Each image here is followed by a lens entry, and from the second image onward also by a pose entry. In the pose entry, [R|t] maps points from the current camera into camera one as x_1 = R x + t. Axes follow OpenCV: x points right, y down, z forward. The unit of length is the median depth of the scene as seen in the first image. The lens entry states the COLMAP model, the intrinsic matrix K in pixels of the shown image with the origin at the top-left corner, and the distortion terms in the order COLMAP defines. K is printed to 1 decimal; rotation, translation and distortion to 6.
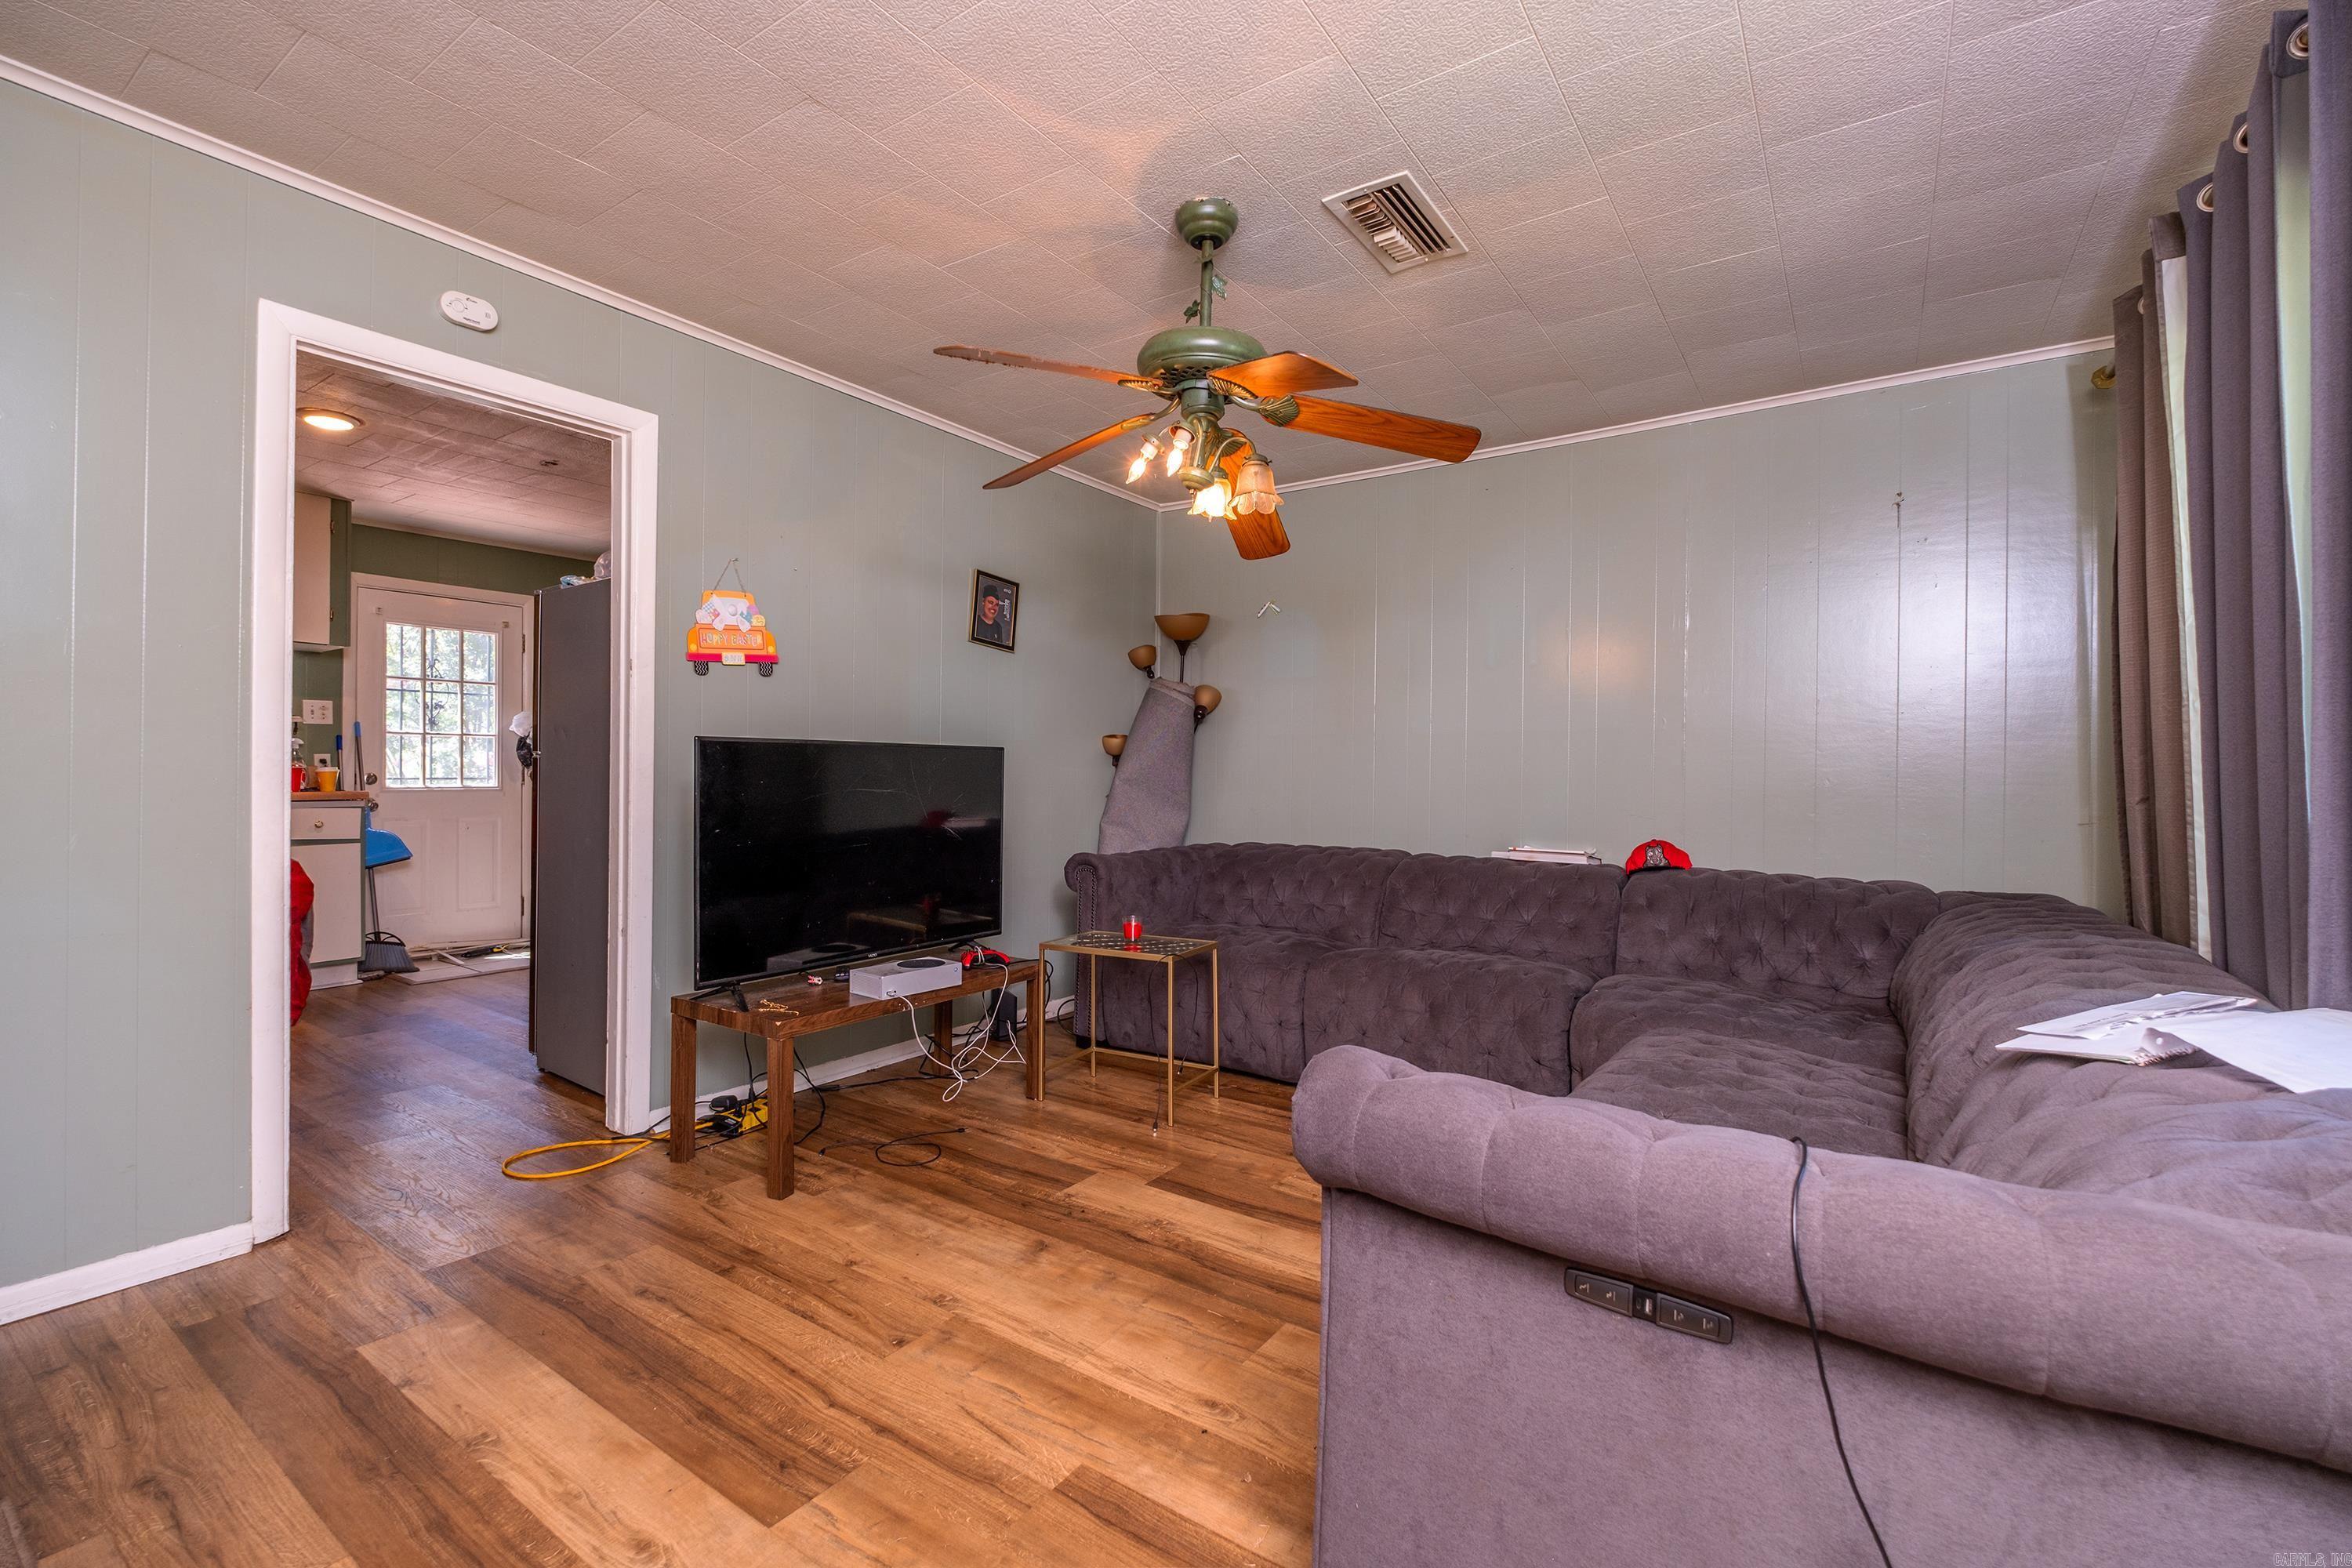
lens RADIAL K [[1034.4, 0, 1175.9], [0, 1034.4, 777.1], [0, 0, 1]] dist [0.001925, -0.000473]
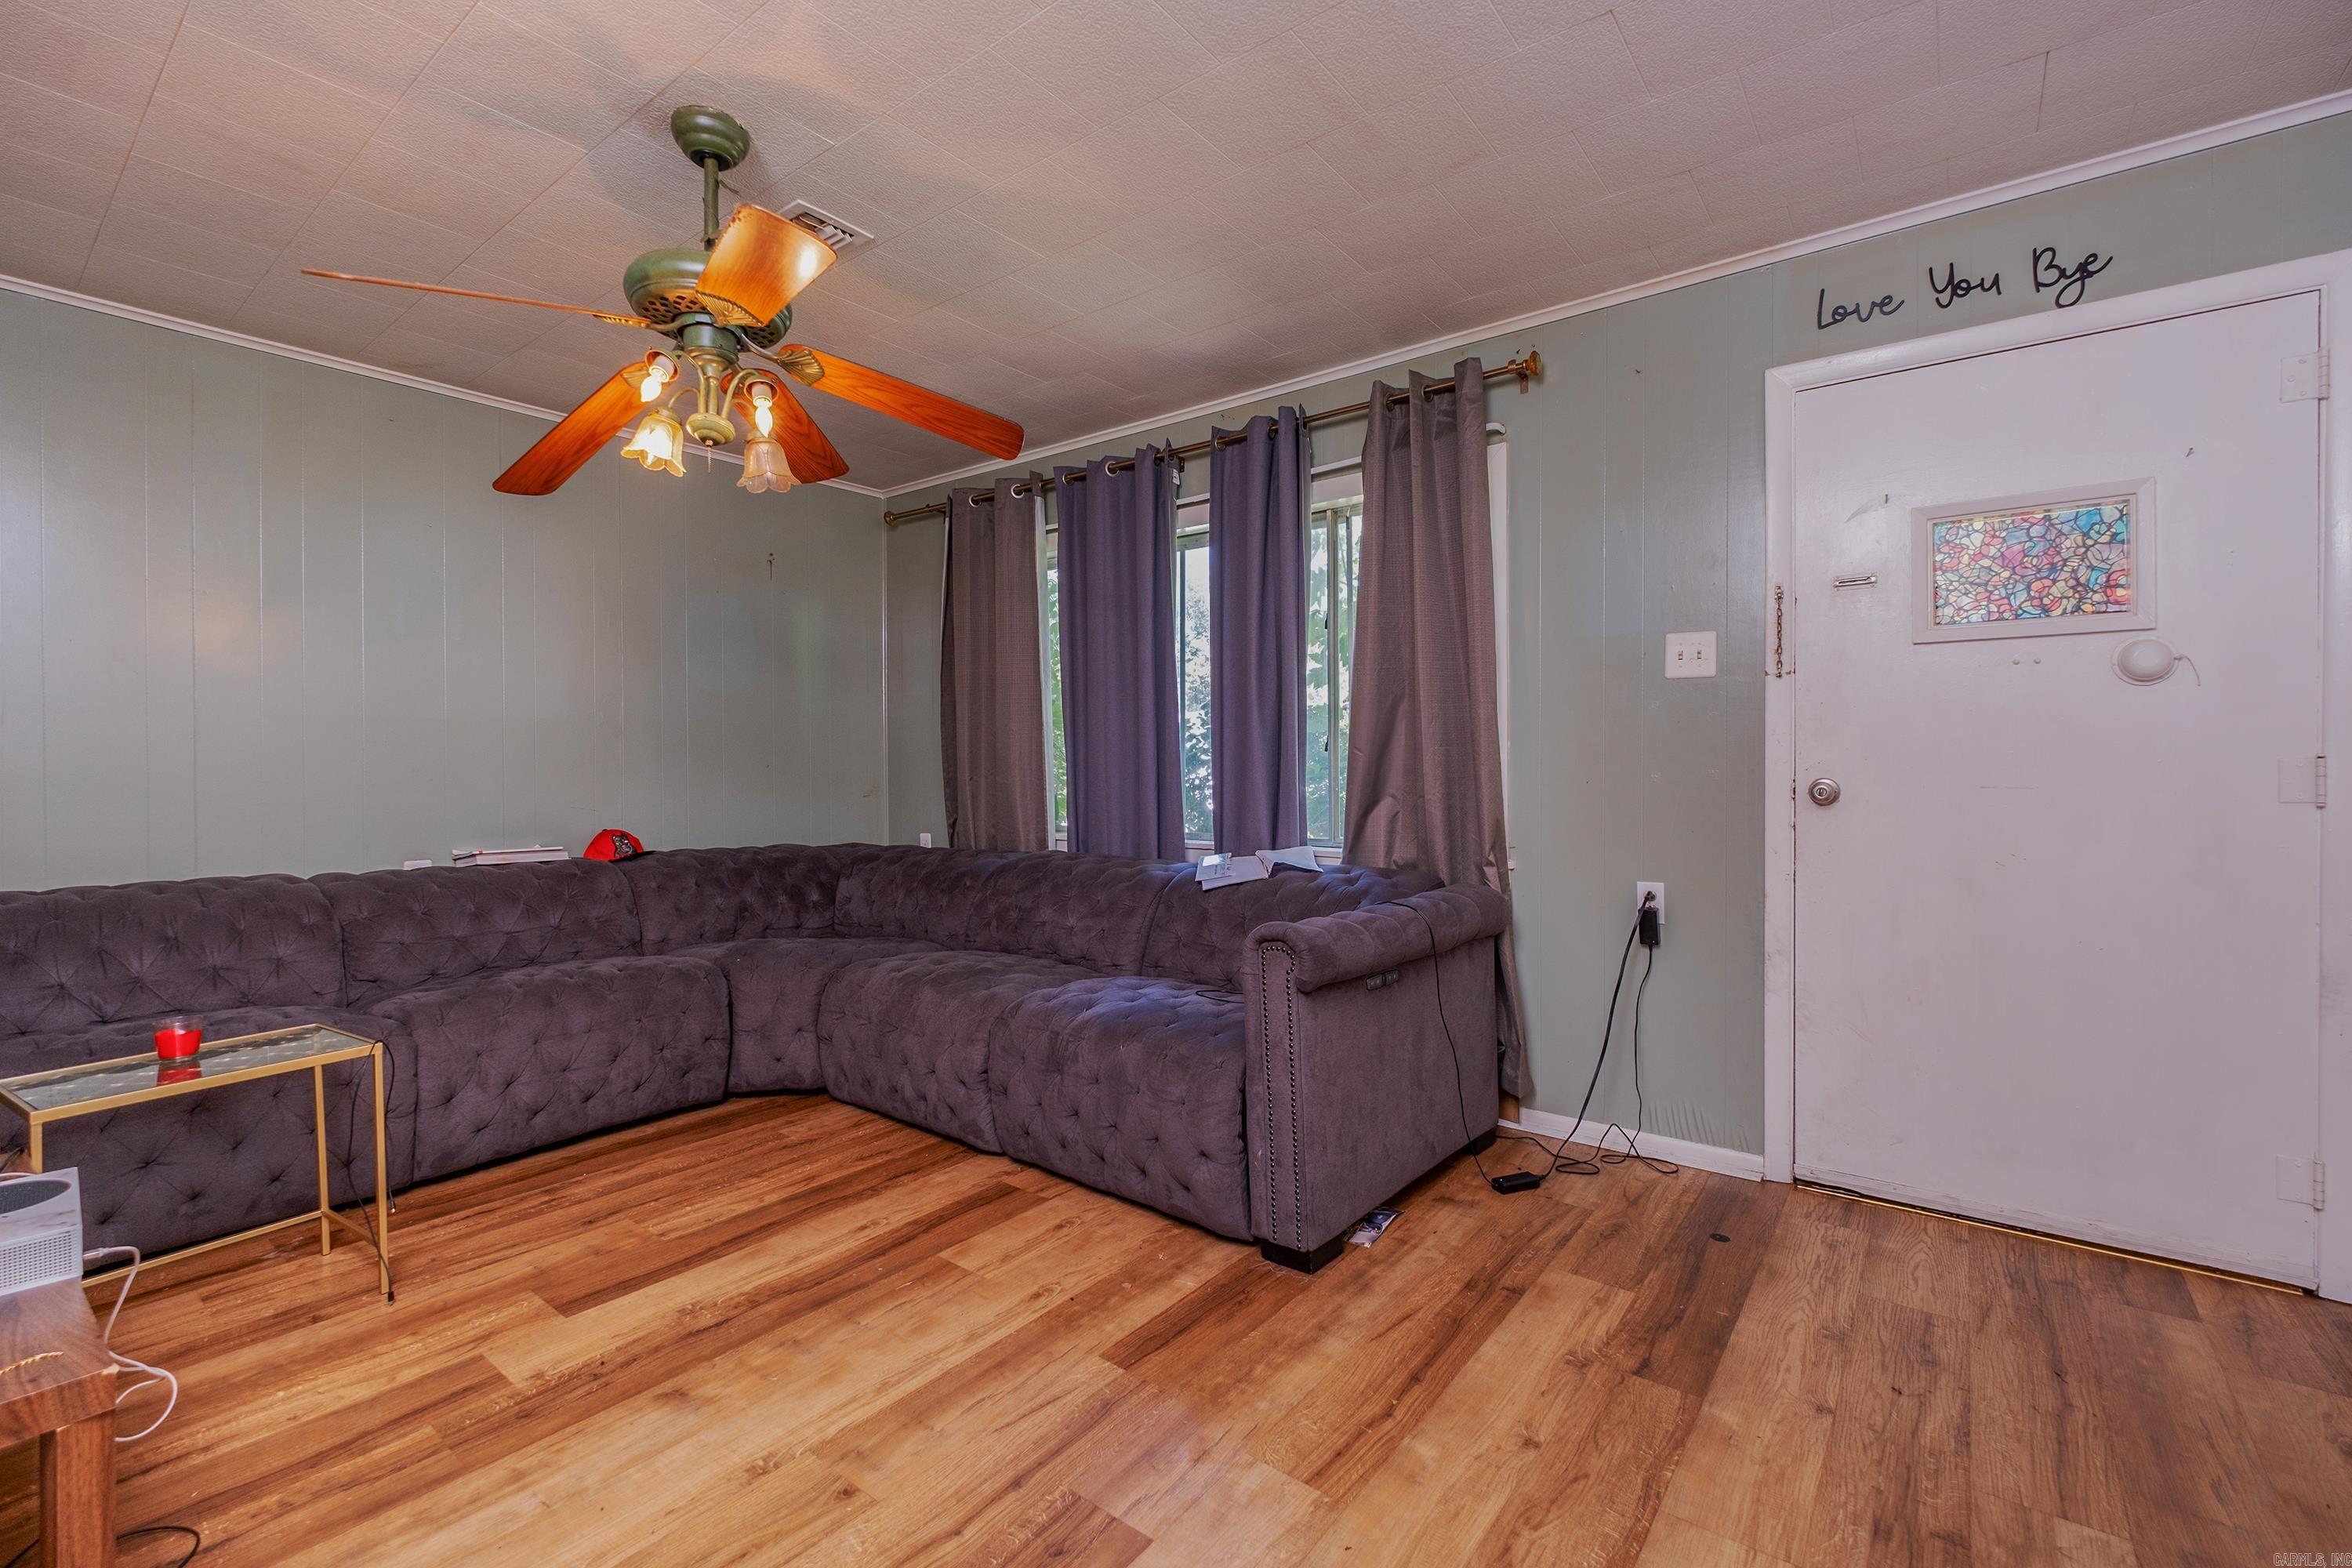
lens RADIAL K [[1034.4, 0, 1189.5], [0, 1034.4, 777.5], [0, 0, 1]] dist [0.001925, -0.000473]
pose [[0.015359, -0.011170, 0.999820, -0.880021], [0.002609, 0.999935, 0.011132, -0.006685], [-0.999879, 0.002437, 0.015387, 0.609940]]
